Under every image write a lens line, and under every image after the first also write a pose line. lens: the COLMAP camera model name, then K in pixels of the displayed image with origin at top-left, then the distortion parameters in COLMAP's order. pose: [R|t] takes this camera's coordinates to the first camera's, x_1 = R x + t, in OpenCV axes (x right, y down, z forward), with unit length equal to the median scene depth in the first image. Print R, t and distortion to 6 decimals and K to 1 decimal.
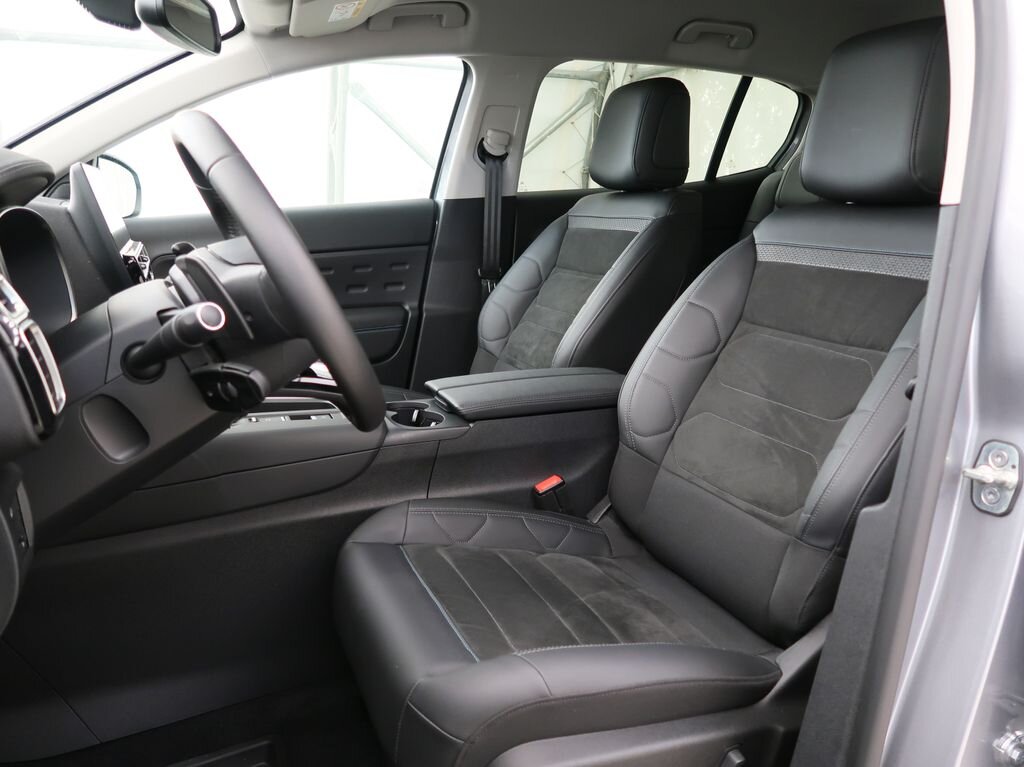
lens RADIAL K [[805.4, 0, 512.0], [0, 805.4, 383.5], [0, 0, 1]] dist [-0.020562, -0.003371]
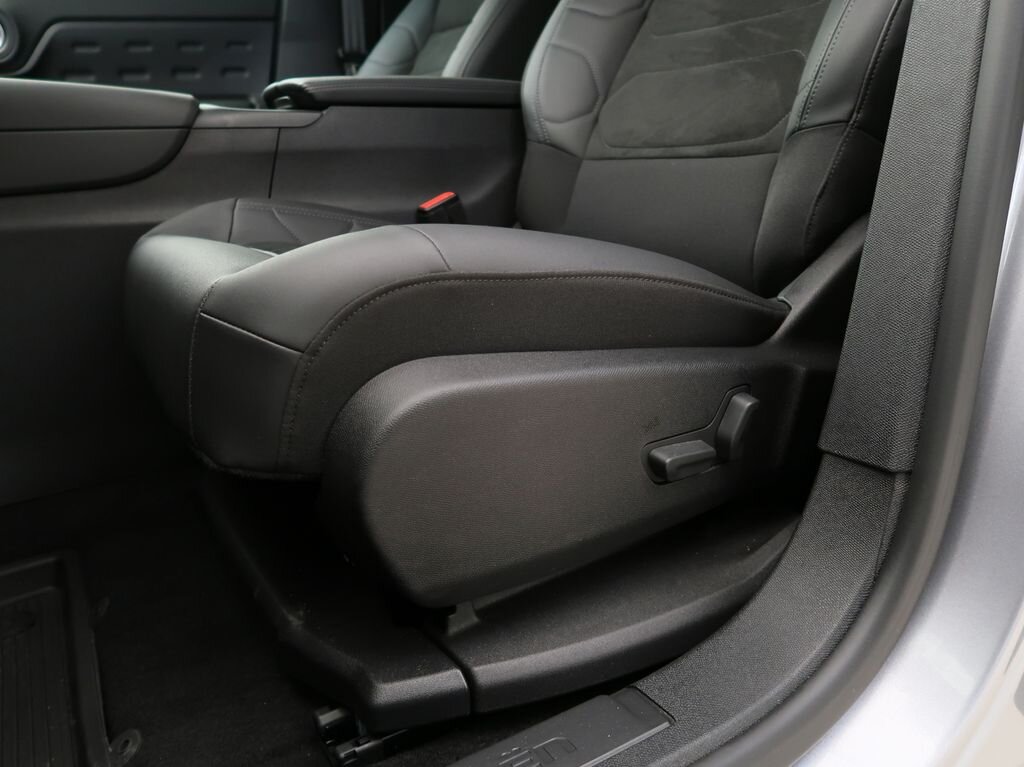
lens RADIAL K [[805.4, 0, 512.0], [0, 805.4, 383.5], [0, 0, 1]] dist [-0.020562, -0.003371]
pose [[0.989492, -0.074159, 0.124124, 0.009515], [0.070250, 0.996895, 0.035583, 0.303184], [-0.126377, -0.026489, 0.991629, 0.275300]]
